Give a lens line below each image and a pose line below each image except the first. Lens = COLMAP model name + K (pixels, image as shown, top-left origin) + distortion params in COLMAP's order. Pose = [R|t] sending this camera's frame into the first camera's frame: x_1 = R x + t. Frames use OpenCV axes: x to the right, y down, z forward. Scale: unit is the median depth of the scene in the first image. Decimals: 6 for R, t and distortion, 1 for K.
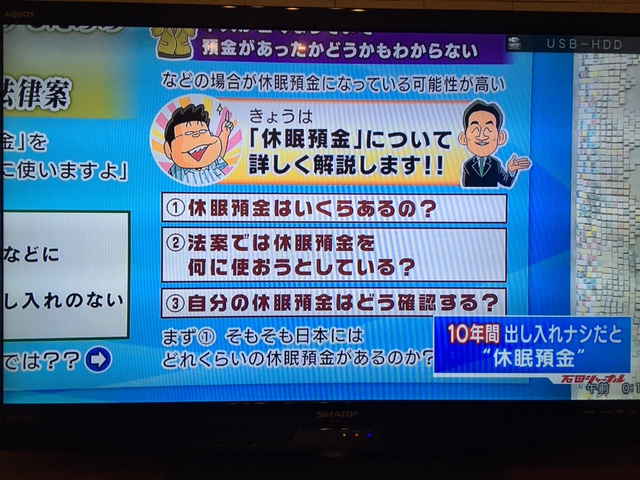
lens RADIAL K [[557.8, 0, 320.0], [0, 557.8, 240.0], [0, 0, 1]] dist [0.072507, -0.000008]
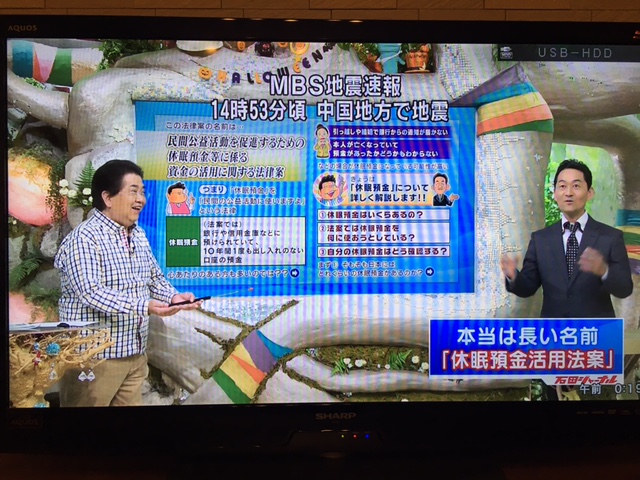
lens RADIAL K [[557.9, 0, 319.8], [0, 557.9, 246.3], [0, 0, 1]] dist [0.084837, 0.008850]
pose [[0.999950, -0.006671, 0.007476, -0.287681], [0.006675, 0.999978, -0.000490, 0.087739], [-0.007473, 0.000539, 0.999972, -1.573325]]
